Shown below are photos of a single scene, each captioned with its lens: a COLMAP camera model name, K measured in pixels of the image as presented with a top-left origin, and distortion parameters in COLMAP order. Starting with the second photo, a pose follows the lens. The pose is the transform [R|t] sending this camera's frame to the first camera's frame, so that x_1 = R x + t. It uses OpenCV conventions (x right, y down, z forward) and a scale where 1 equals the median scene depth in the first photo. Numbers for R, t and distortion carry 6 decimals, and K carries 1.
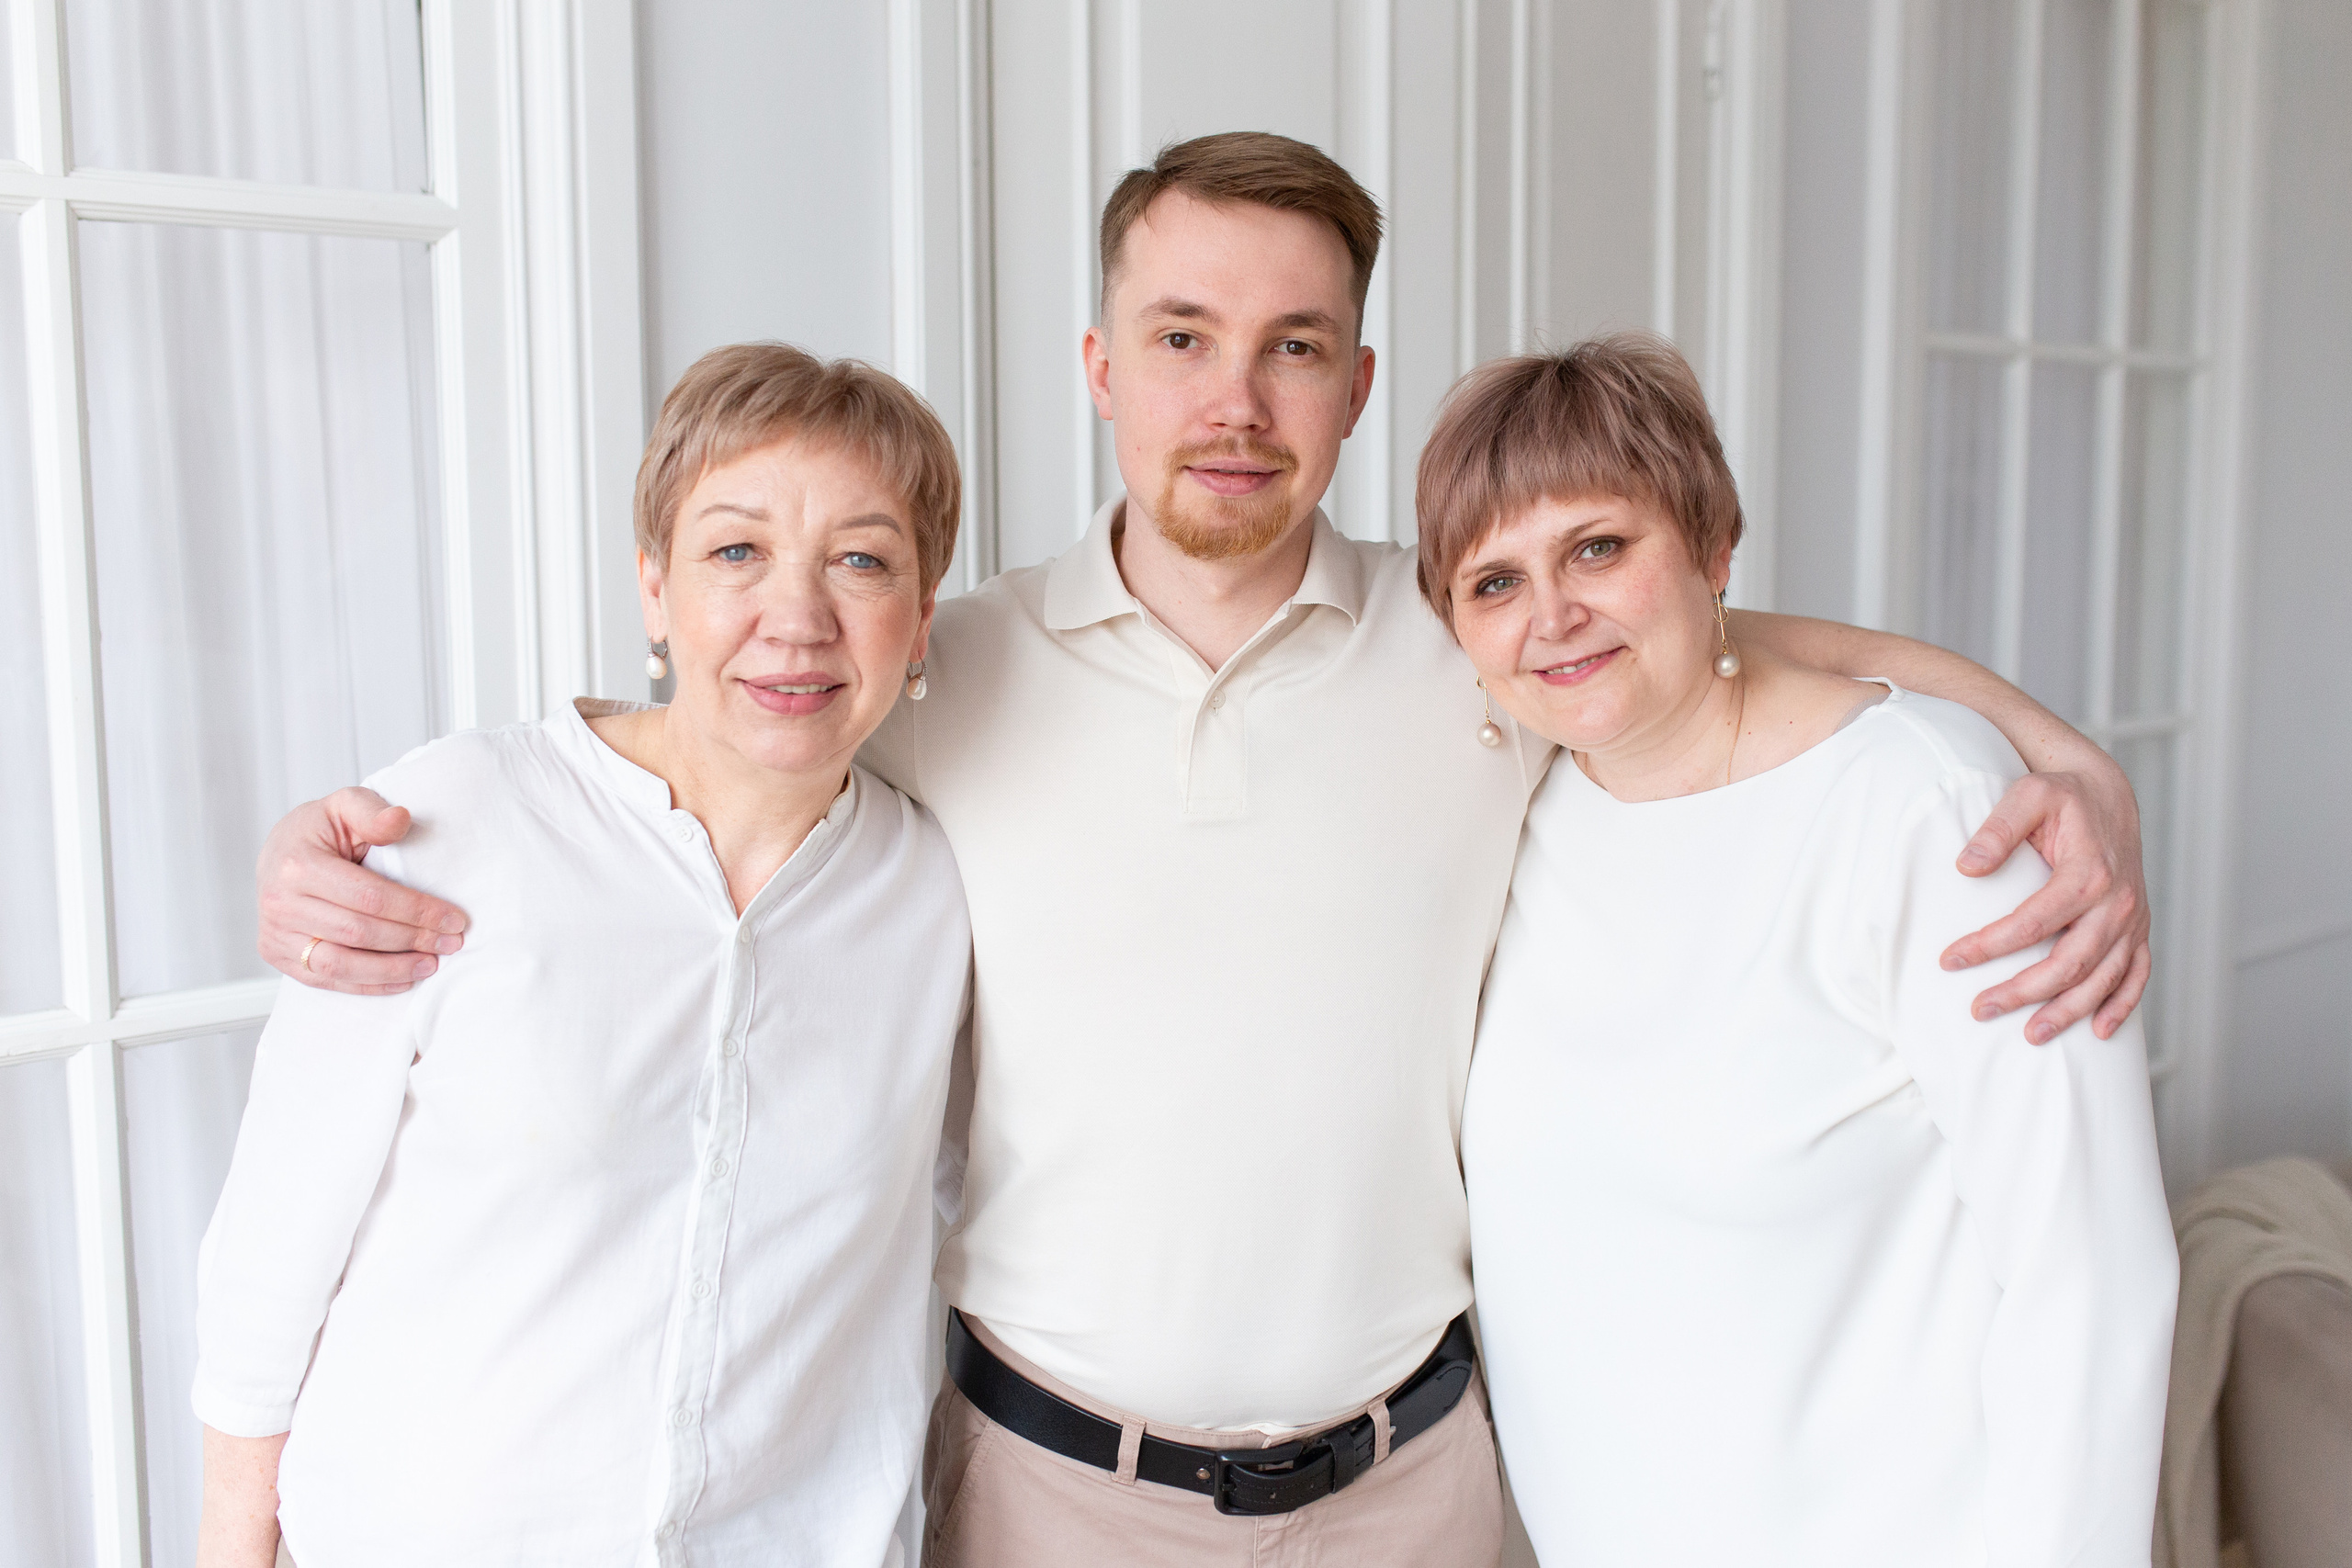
lens RADIAL K [[2356.1, 0, 1135.8], [0, 2356.1, 785.9], [0, 0, 1]] dist [-0.007703, 0.448732]
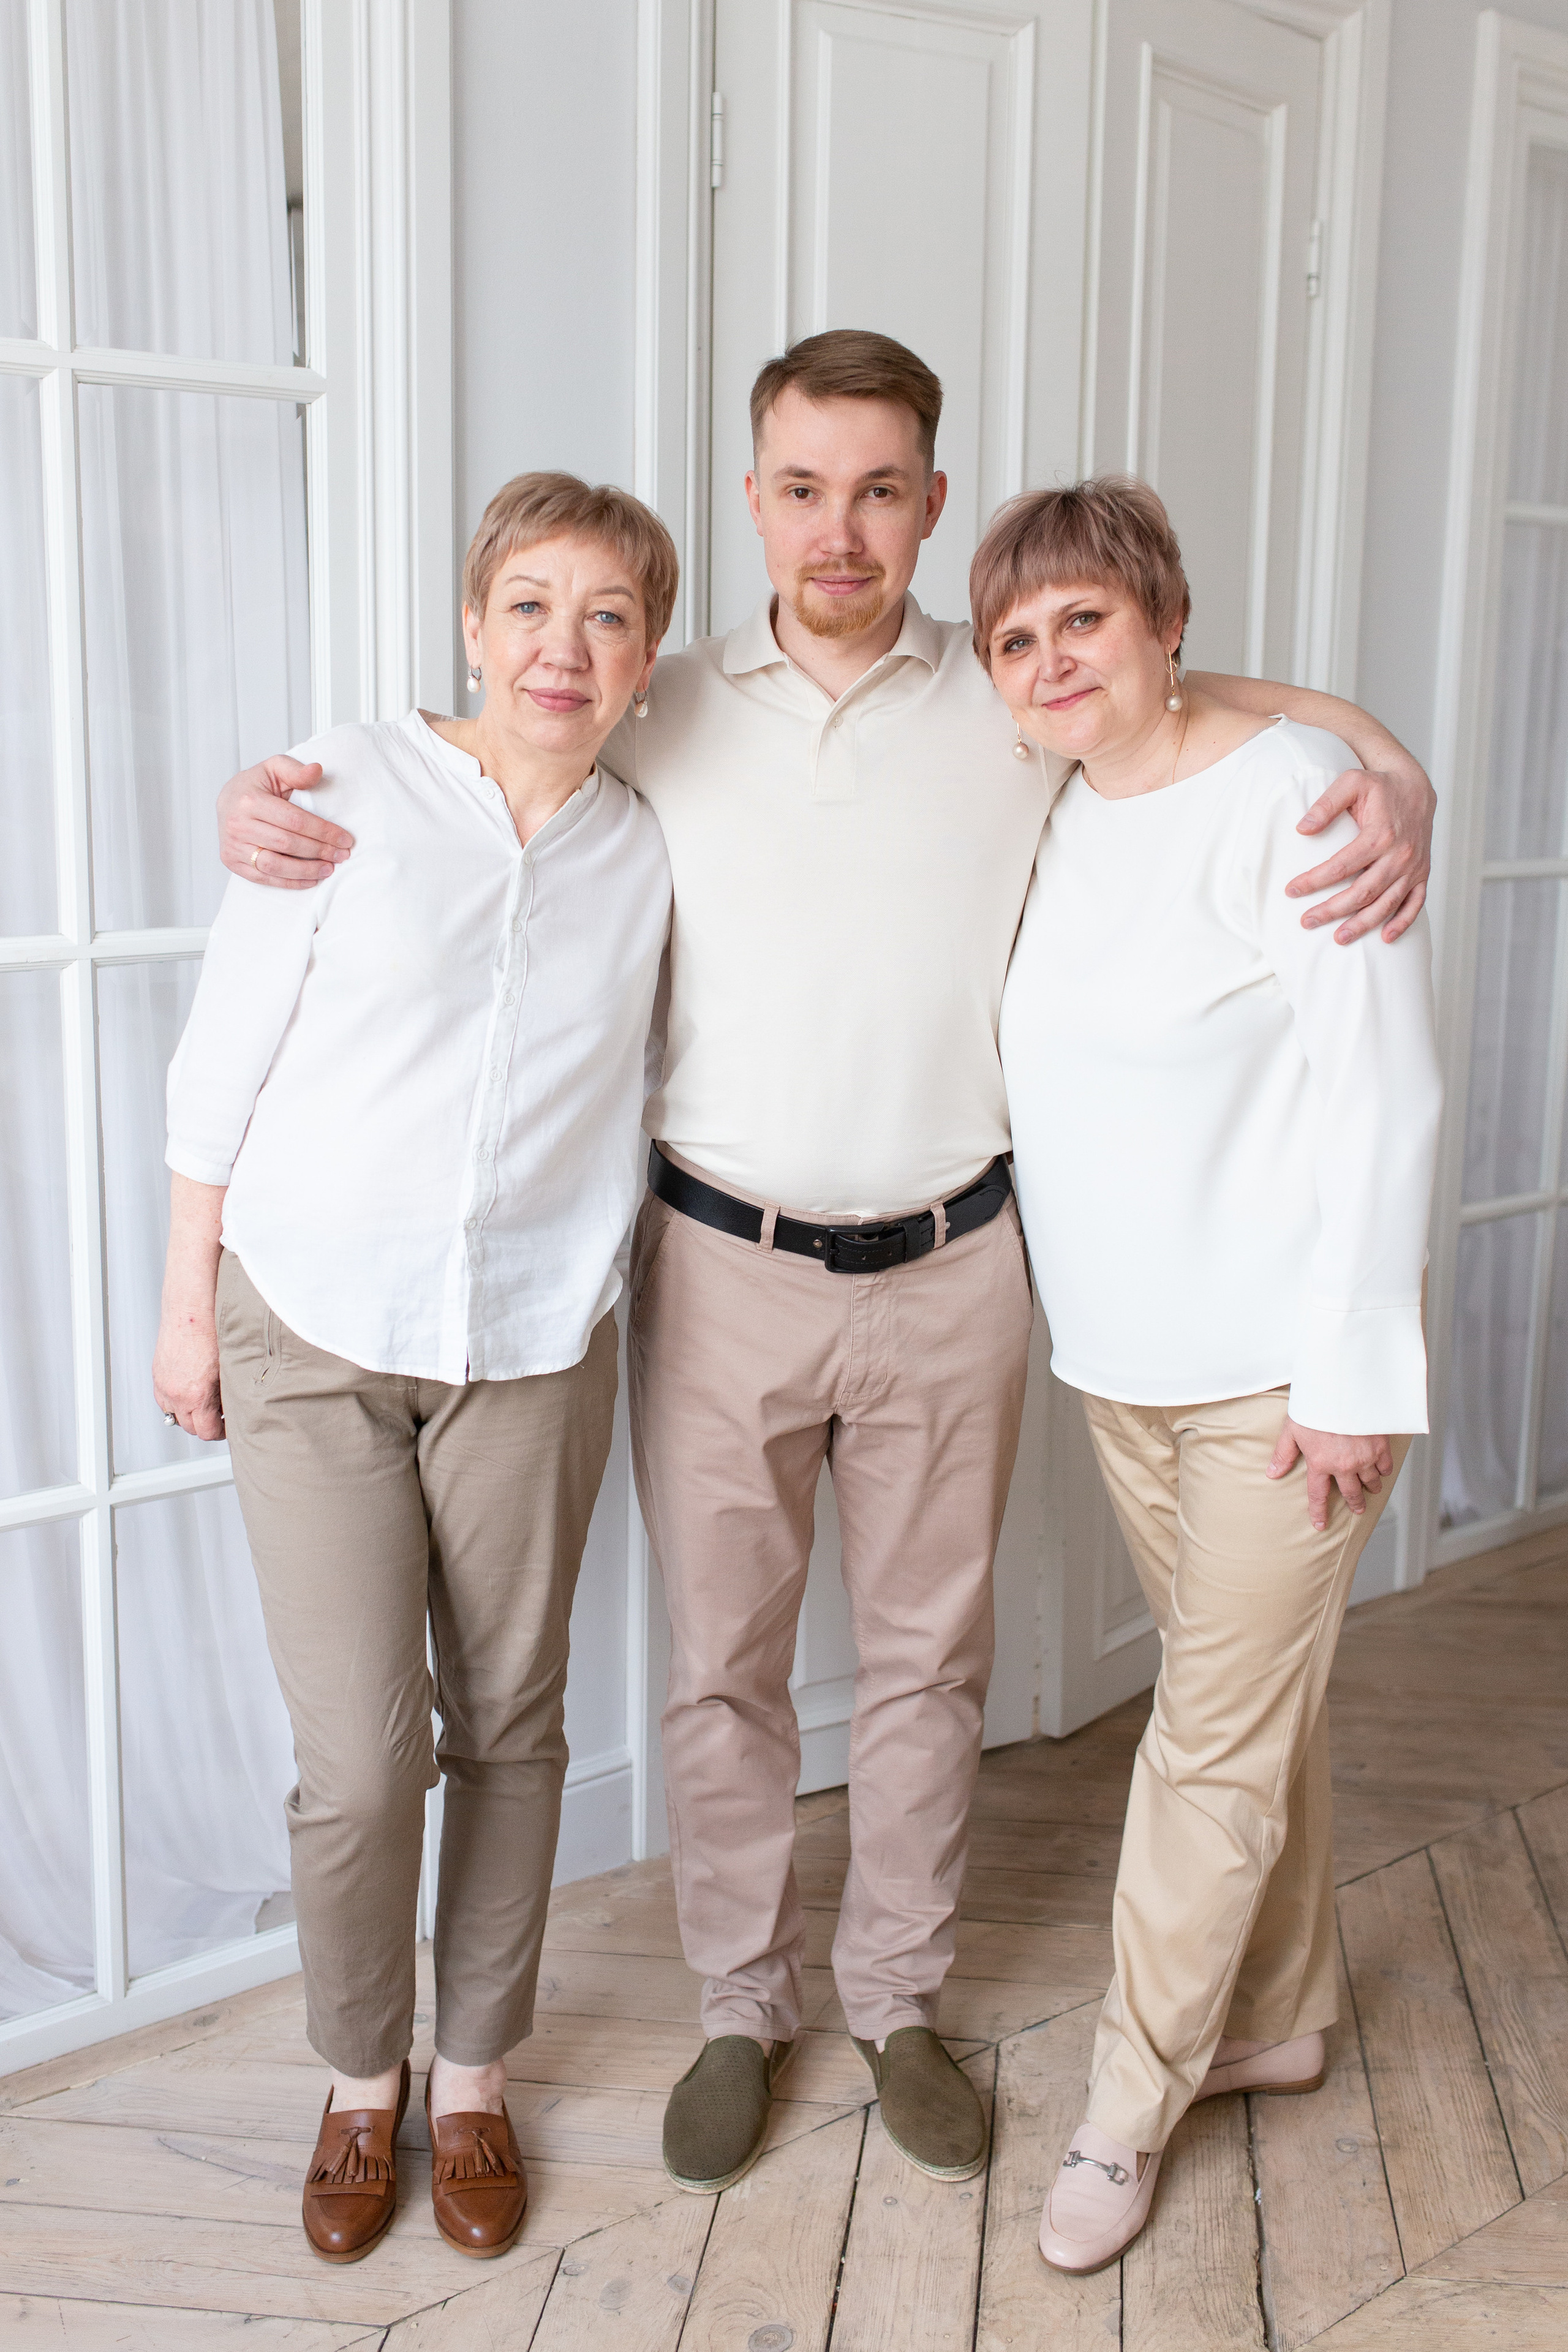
lens RADIAL K [[2841.8, 0, 784.0], [0, 2841.8, 1176.0], [0, 0, 1]] dist [0.229223, -0.005987]
pose [[0.997977, 0.031052, -0.055482, 0.116176], [-0.029317, 0.999064, 0.031821, 0.206573], [0.056418, -0.030130, 0.997952, -0.887065]]
